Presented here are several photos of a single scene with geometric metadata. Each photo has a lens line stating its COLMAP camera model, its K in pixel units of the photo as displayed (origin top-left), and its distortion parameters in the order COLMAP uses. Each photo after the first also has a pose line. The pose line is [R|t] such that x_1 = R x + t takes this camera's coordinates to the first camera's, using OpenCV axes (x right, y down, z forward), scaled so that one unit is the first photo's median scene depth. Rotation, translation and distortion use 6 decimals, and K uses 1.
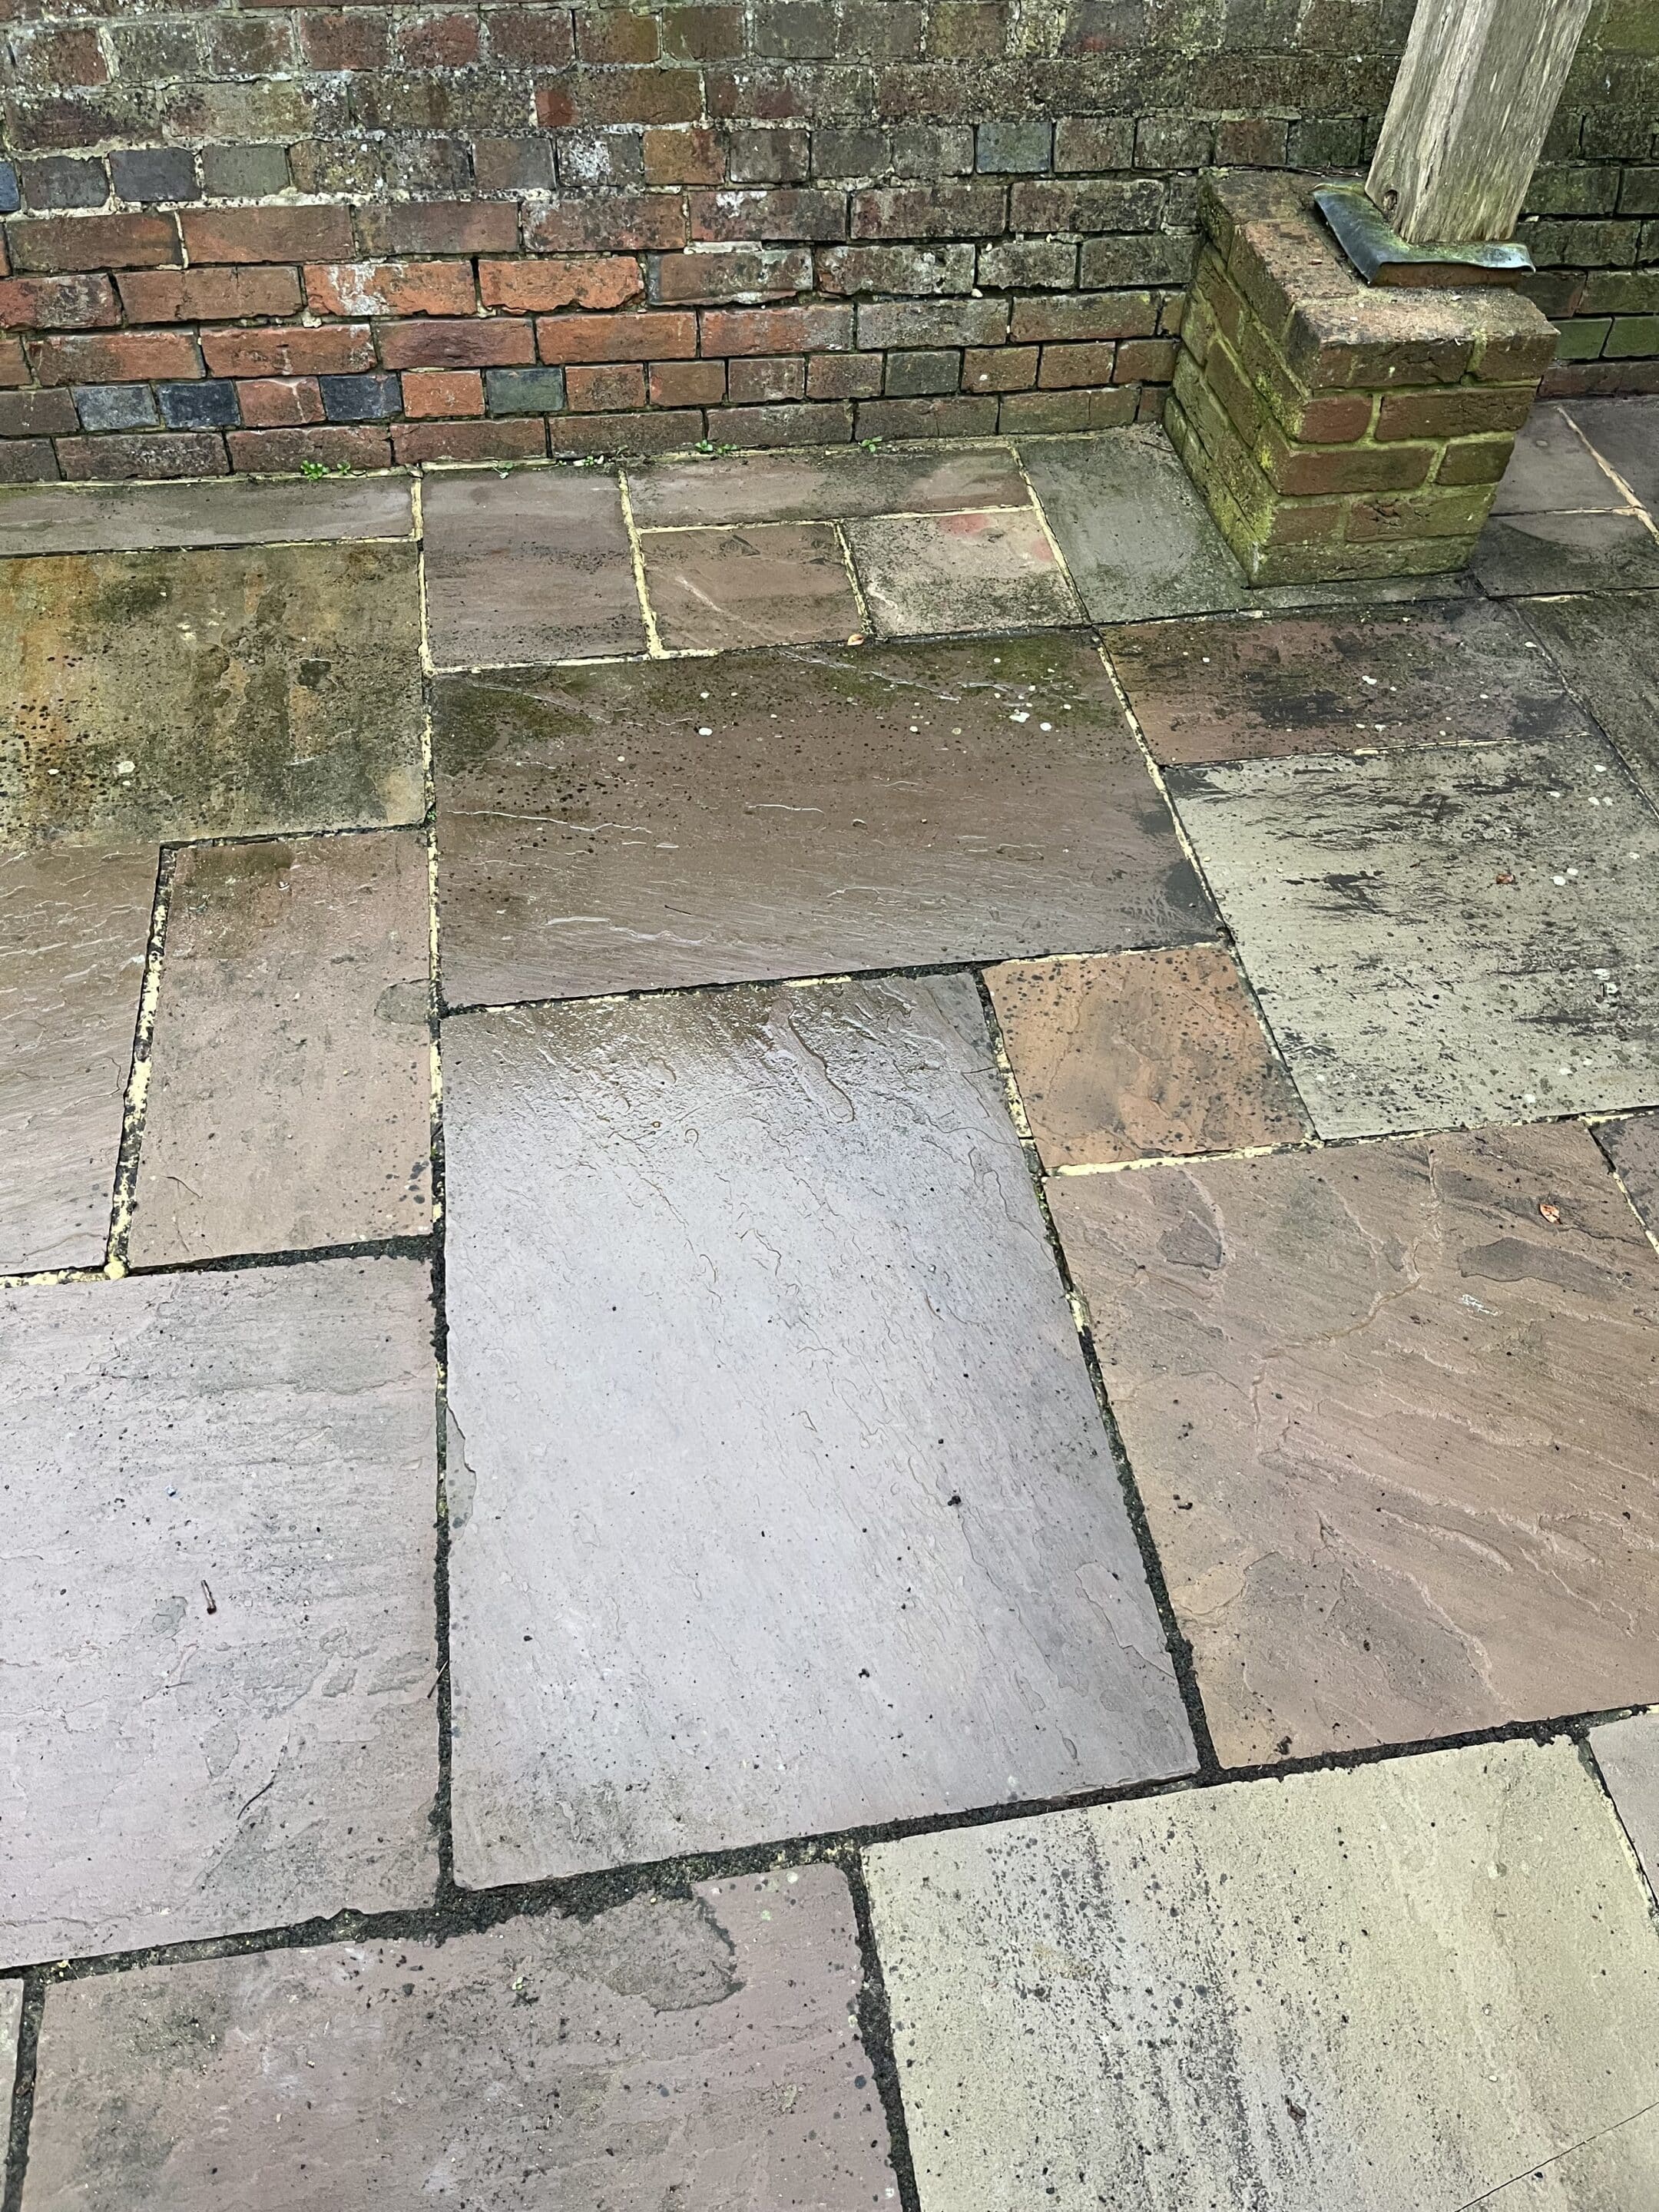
lens RADIAL K [[1676.3, 0, 824.1], [0, 1676.3, 1090.6], [0, 0, 1]] dist [0.064268, -0.100149]
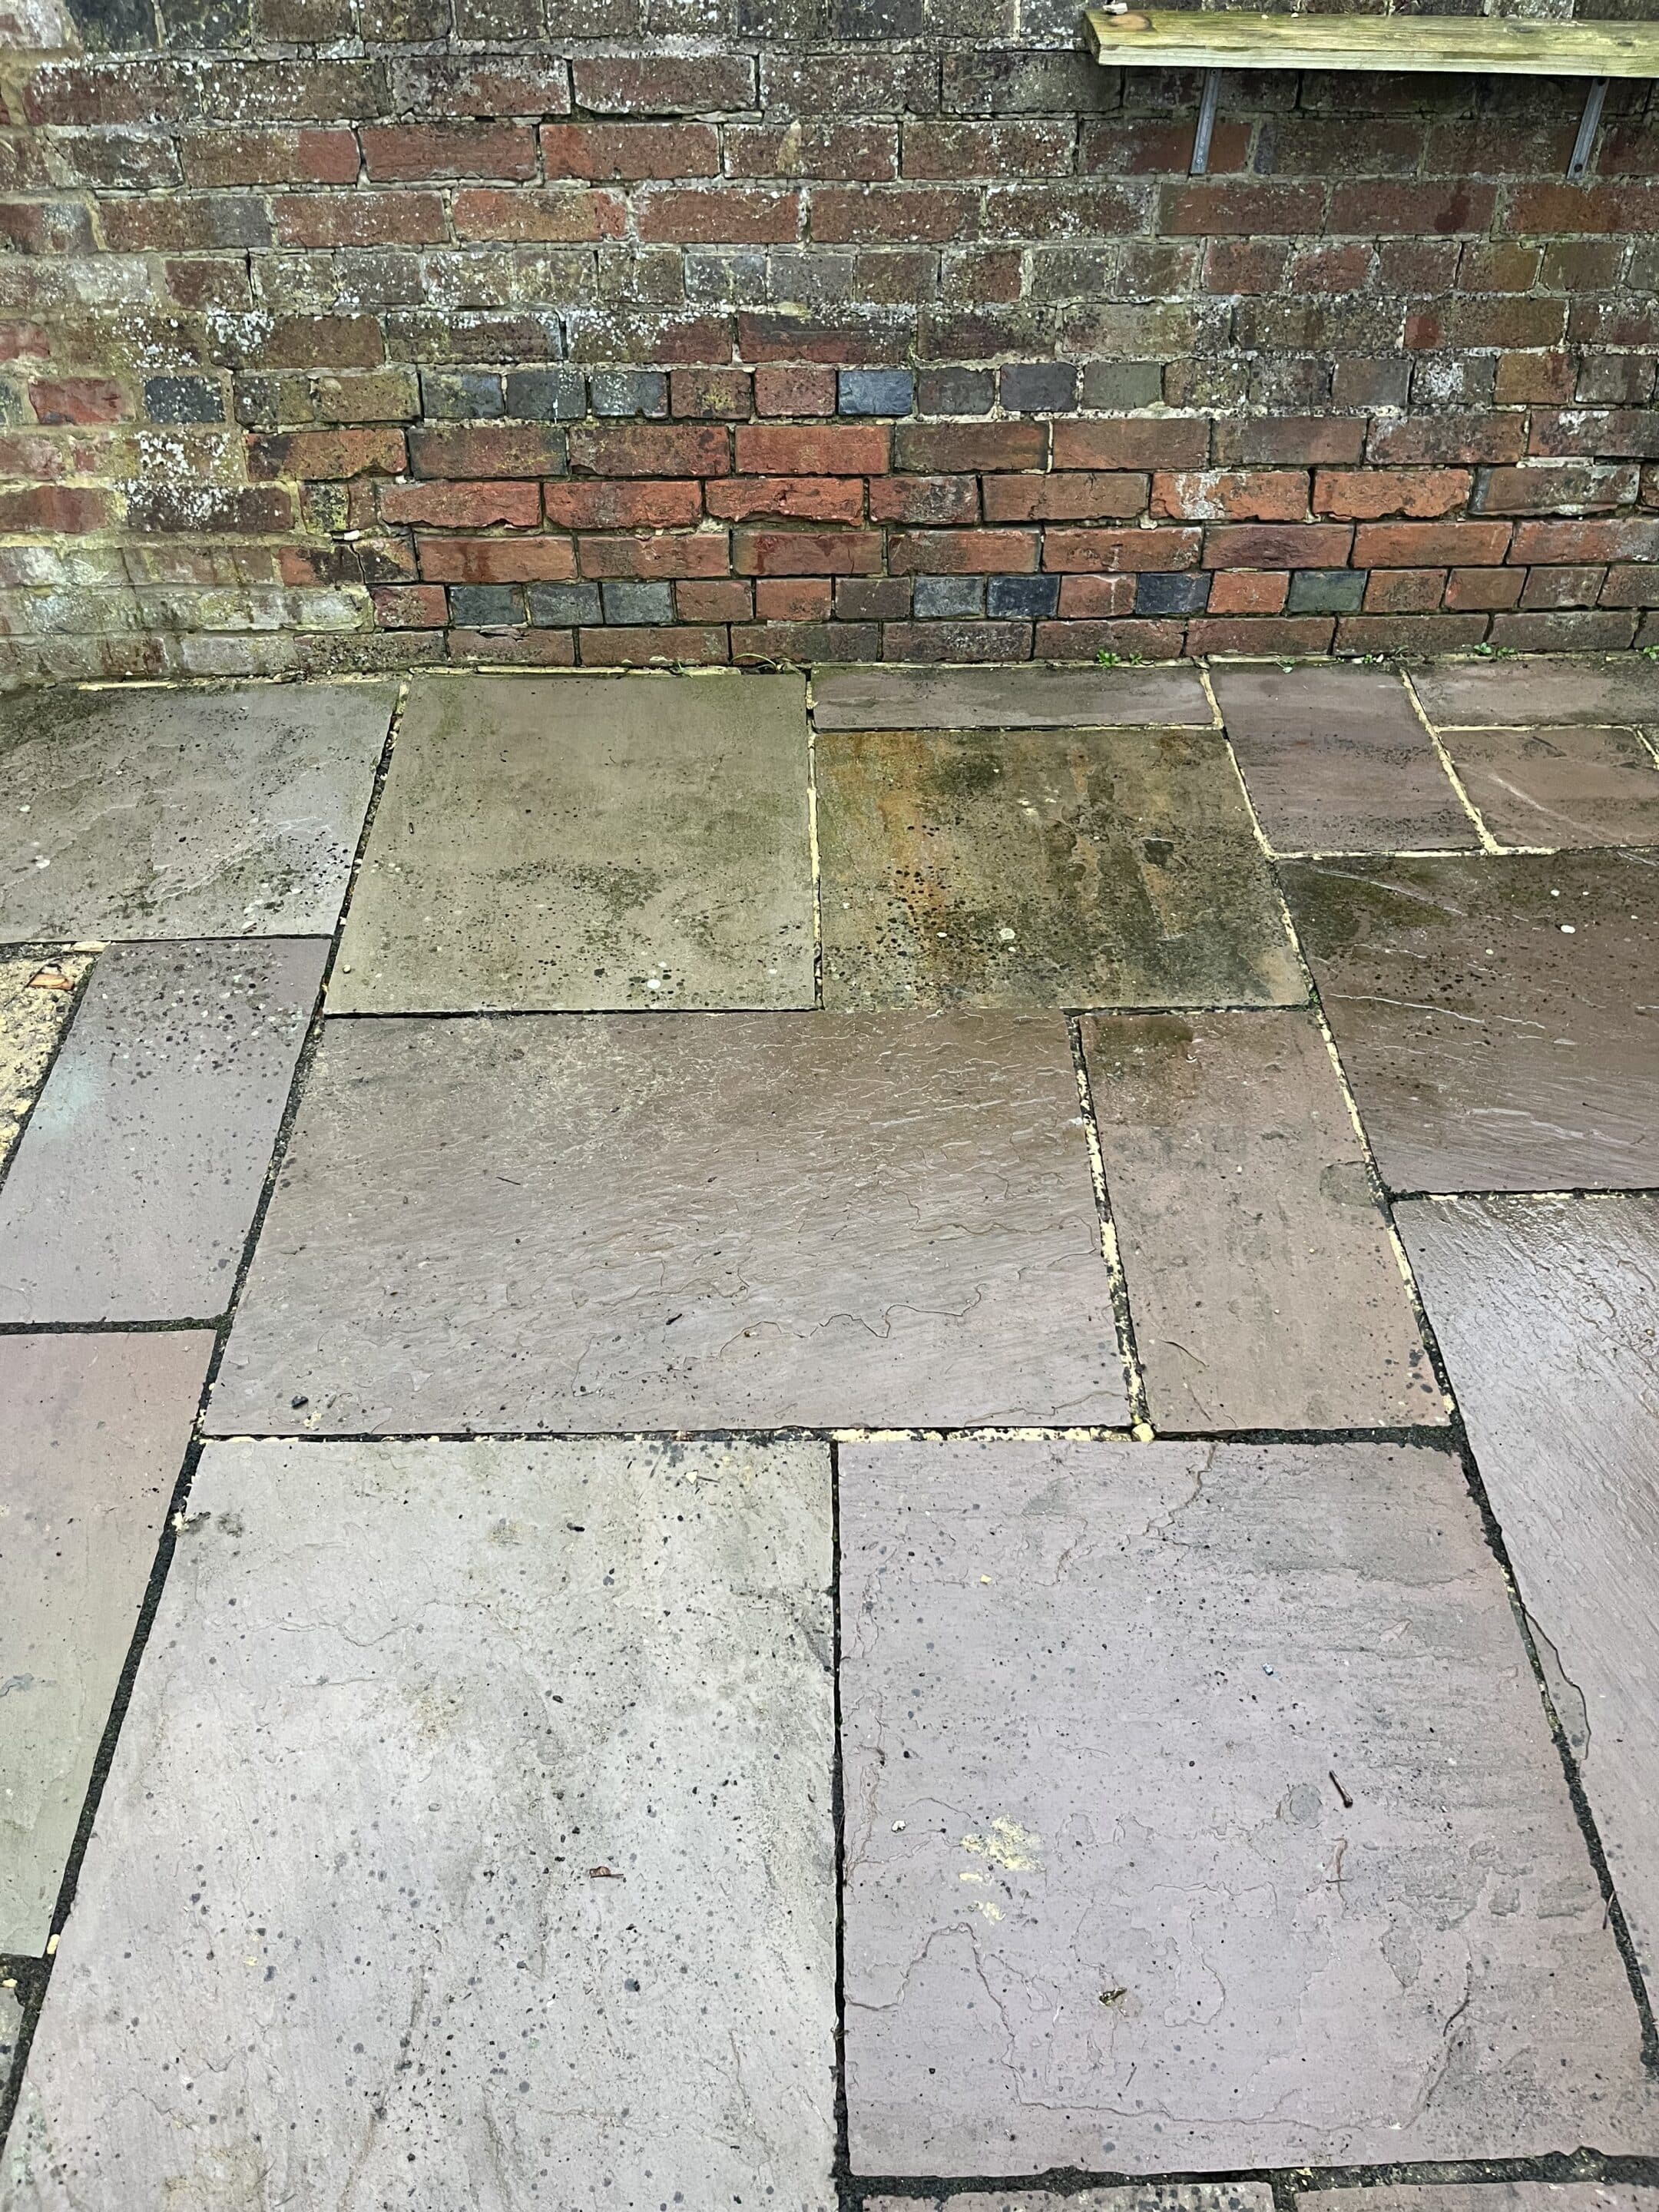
lens RADIAL K [[1676.3, 0, 825.7], [0, 1676.3, 1095.1], [0, 0, 1]] dist [0.064268, -0.100149]
pose [[0.988986, 0.072133, -0.129243, -0.350413], [-0.084115, 0.992403, -0.089783, 0.009220], [0.121784, 0.099665, 0.987540, -0.025395]]
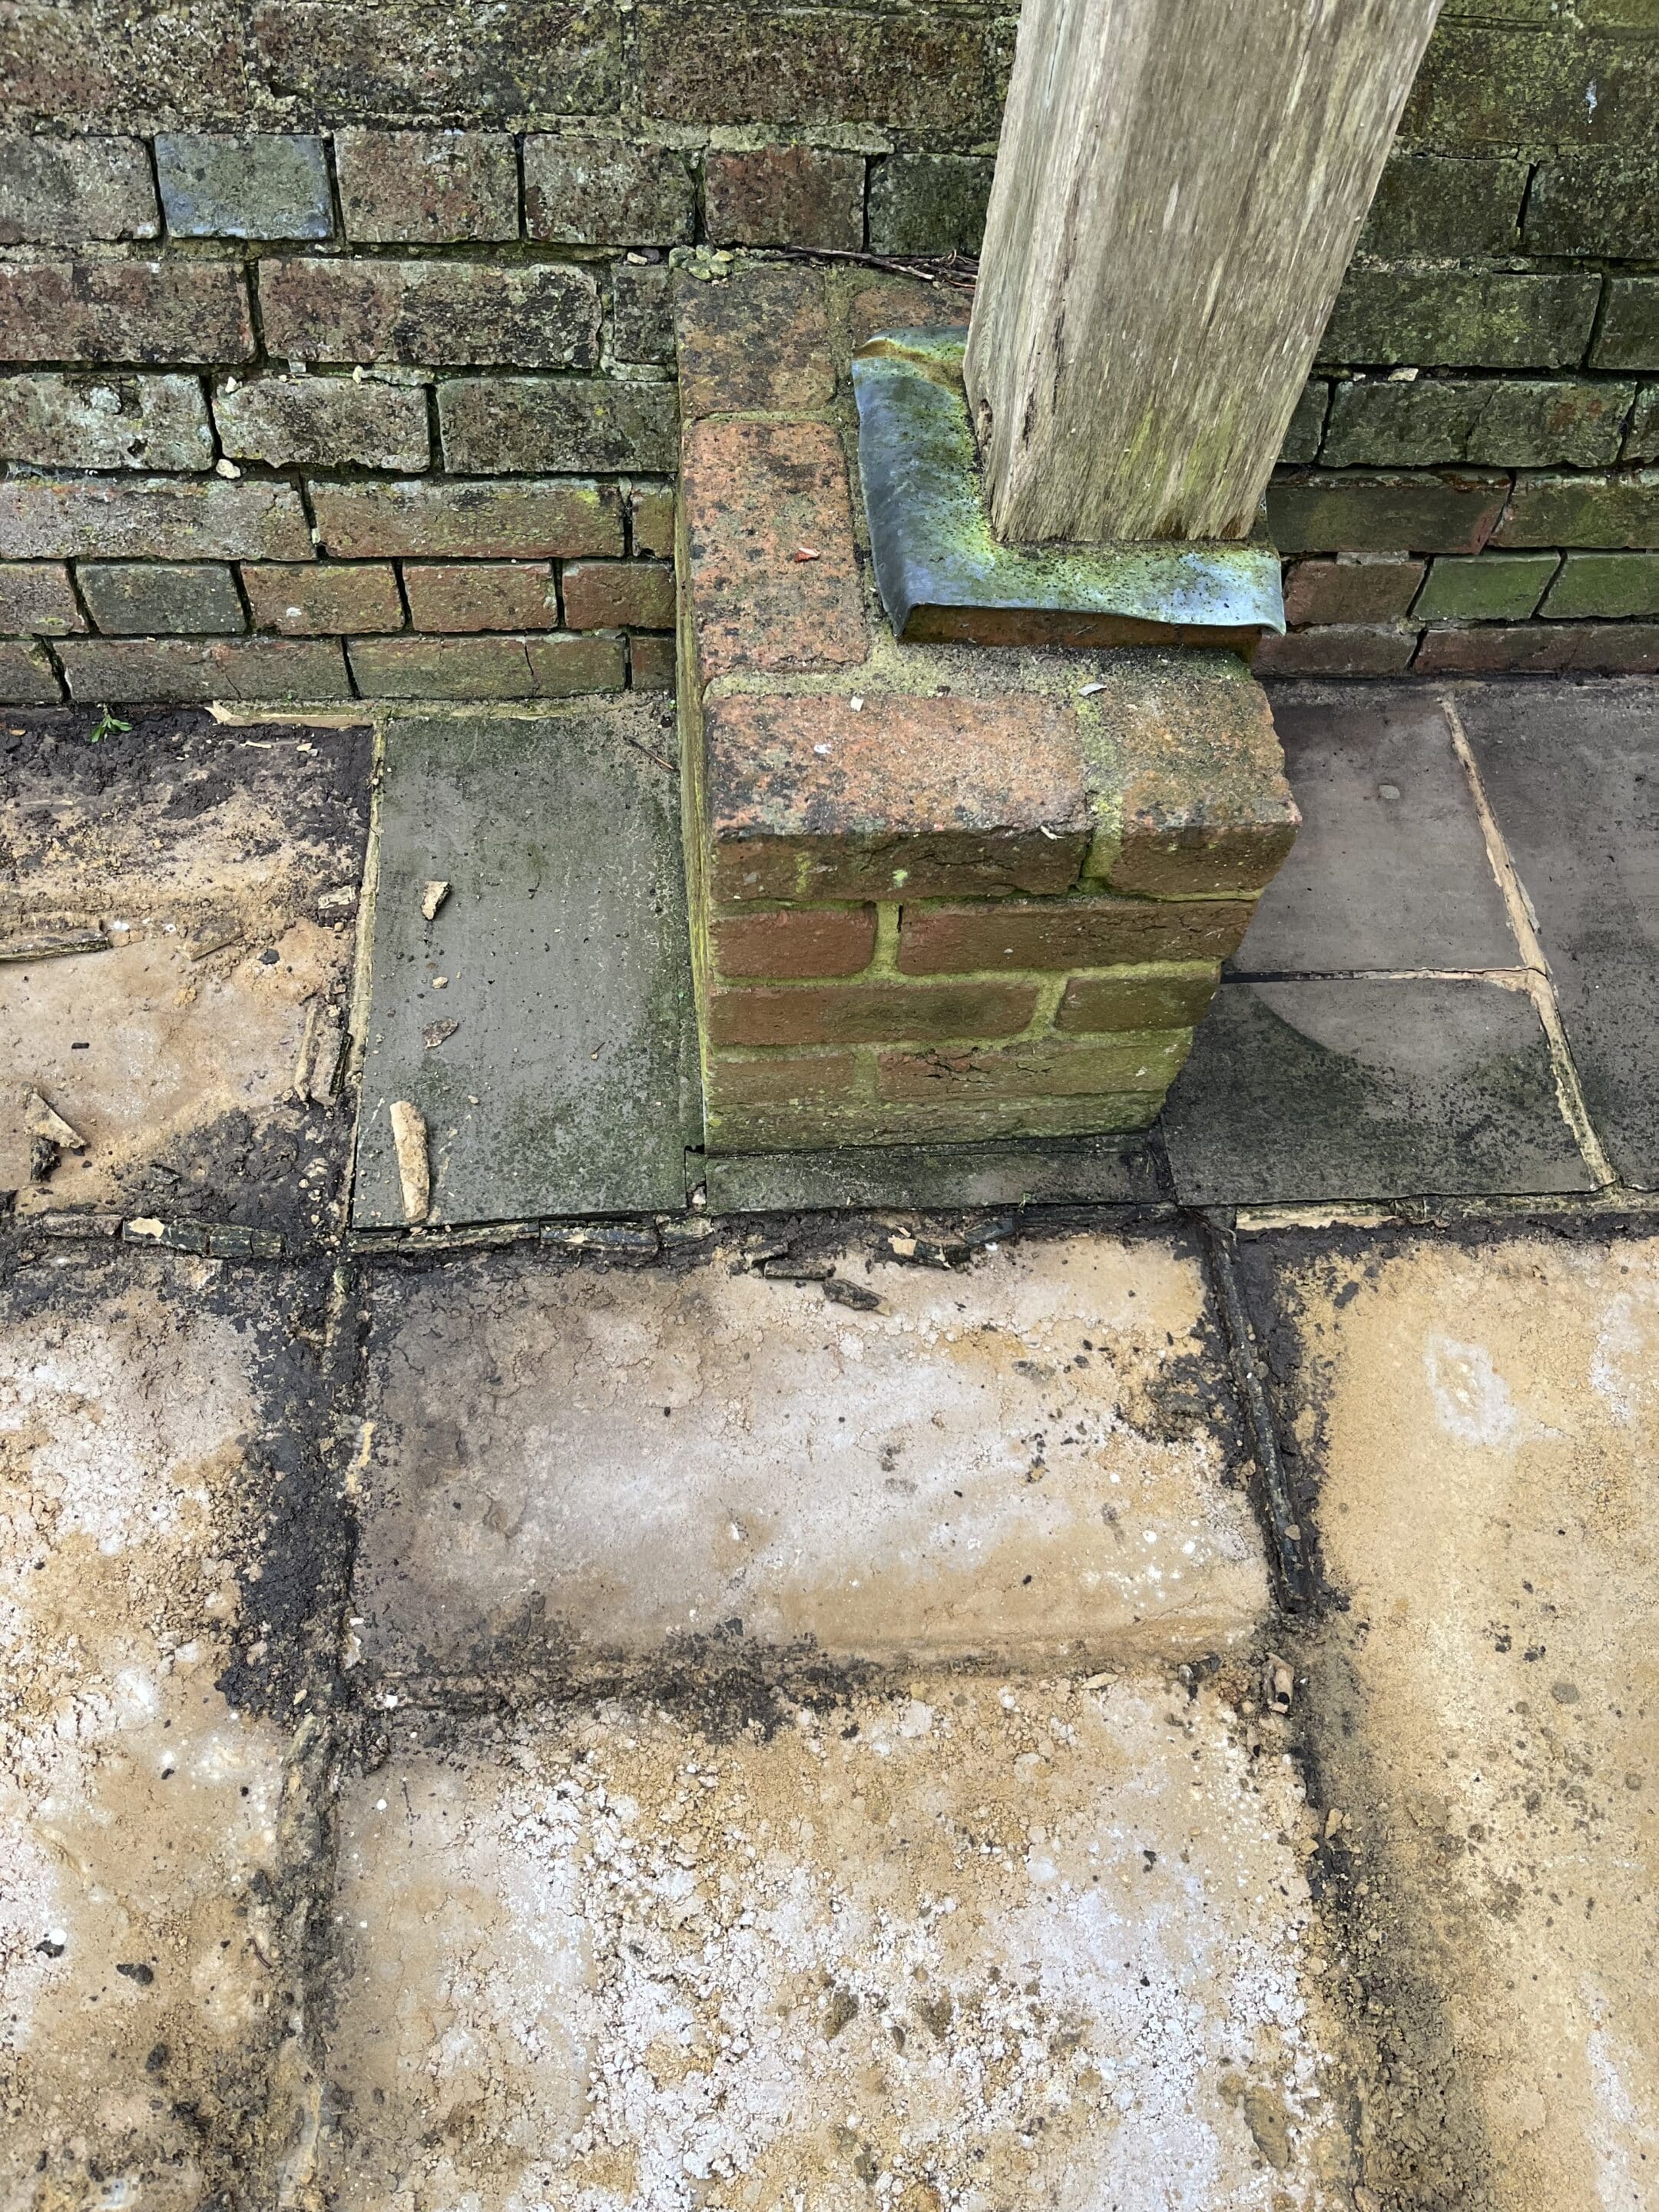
lens RADIAL K [[1676.3, 0, 828.8], [0, 1676.3, 1105.1], [0, 0, 1]] dist [0.064268, -0.100149]
pose [[0.996026, 0.086523, -0.021130, 0.315925], [-0.082583, 0.986020, 0.144725, -0.408558], [0.033357, -0.142405, 0.989246, 0.538685]]
